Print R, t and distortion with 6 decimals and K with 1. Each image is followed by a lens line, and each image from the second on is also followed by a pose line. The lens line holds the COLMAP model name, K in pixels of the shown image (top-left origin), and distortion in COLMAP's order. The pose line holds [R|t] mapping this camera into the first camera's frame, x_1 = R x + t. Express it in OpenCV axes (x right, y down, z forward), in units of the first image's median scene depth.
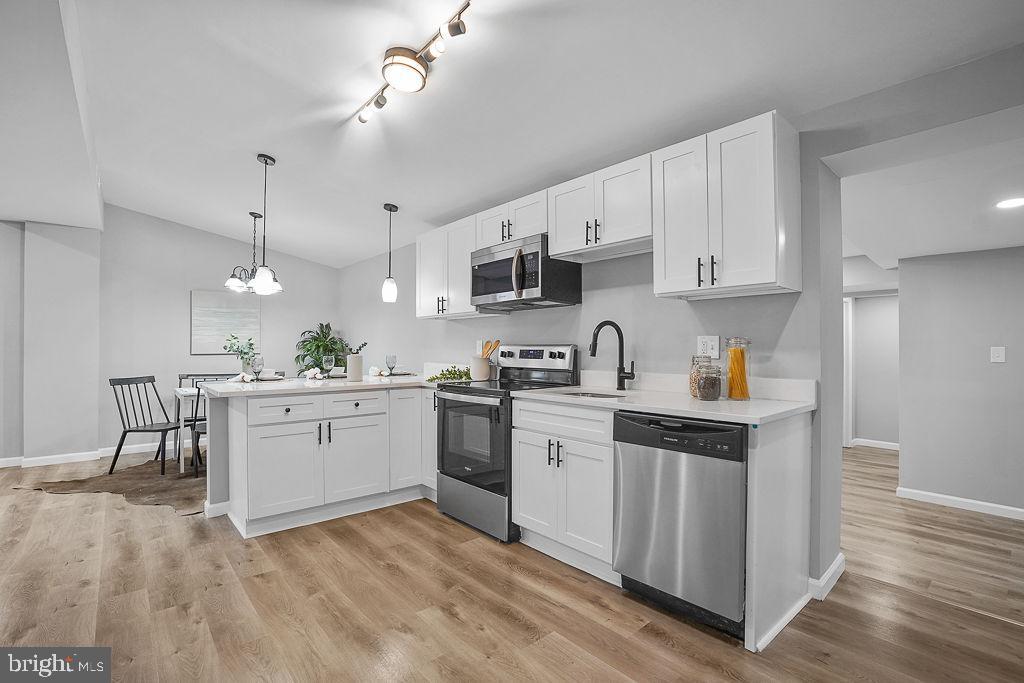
lens RADIAL K [[473.7, 0, 516.5], [0, 473.7, 346.4], [0, 0, 1]] dist [-0.072802, 0.024759]
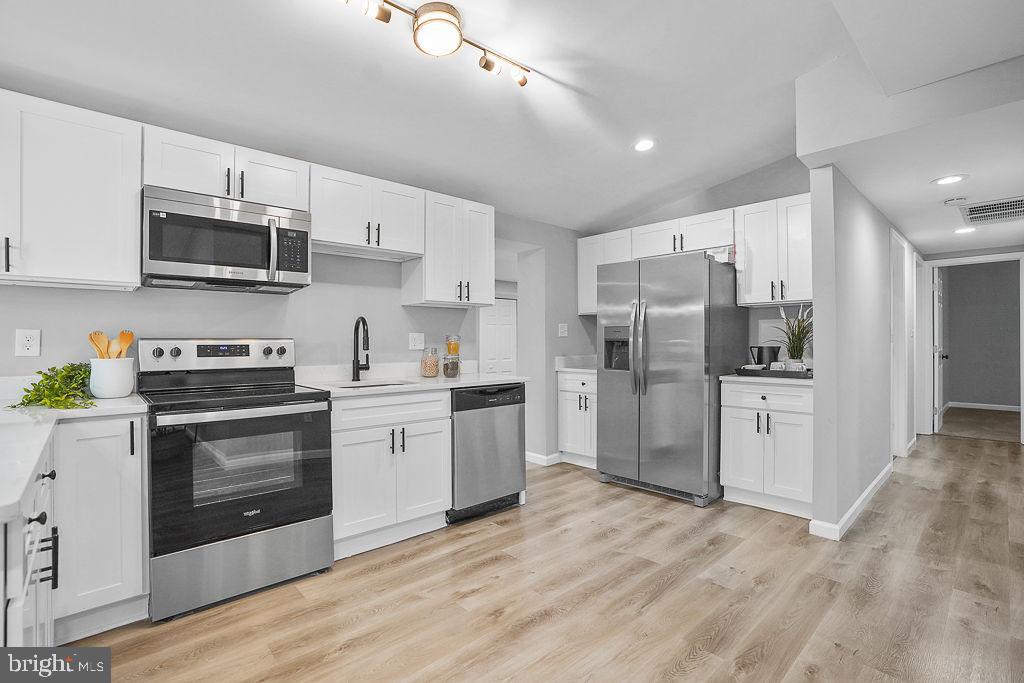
lens RADIAL K [[487.6, 0, 515.0], [0, 487.6, 339.4], [0, 0, 1]] dist [-0.038224, 0.000052]
pose [[-0.035468, 0.000139, 0.999371, -0.928266], [-0.005591, 0.999984, -0.000338, -0.004647], [-0.999355, -0.005600, -0.035466, 0.697342]]
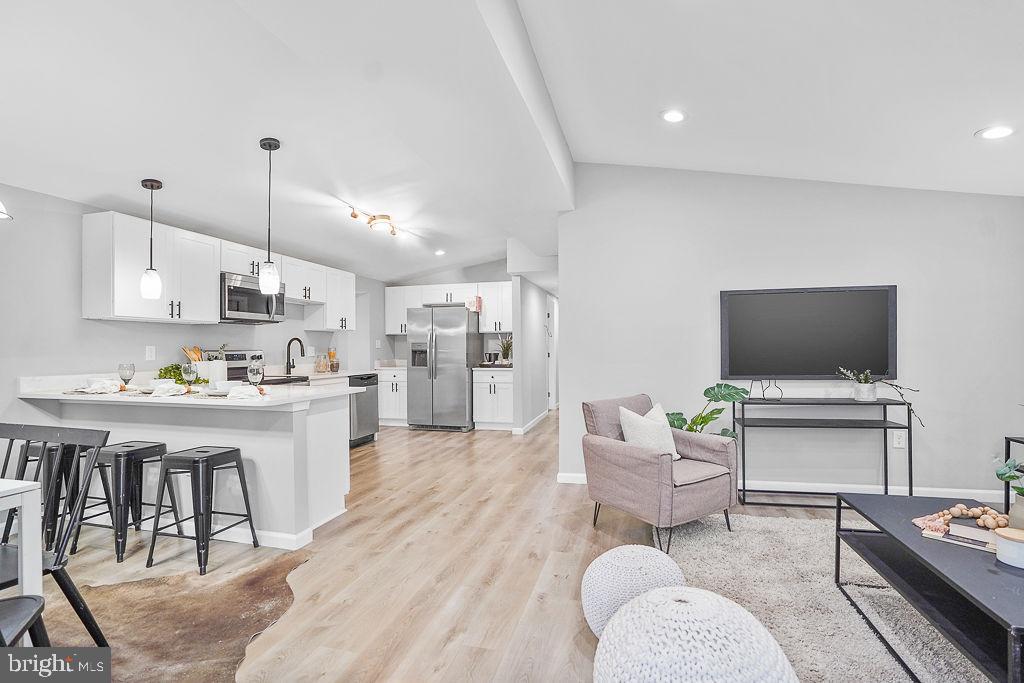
lens RADIAL K [[473.7, 0, 516.5], [0, 473.7, 346.4], [0, 0, 1]] dist [-0.072802, 0.024759]
pose [[-0.563123, 0.002995, 0.826368, -1.886757], [-0.003687, 0.999974, -0.006137, -0.011626], [-0.826365, -0.006503, -0.563098, 1.338172]]
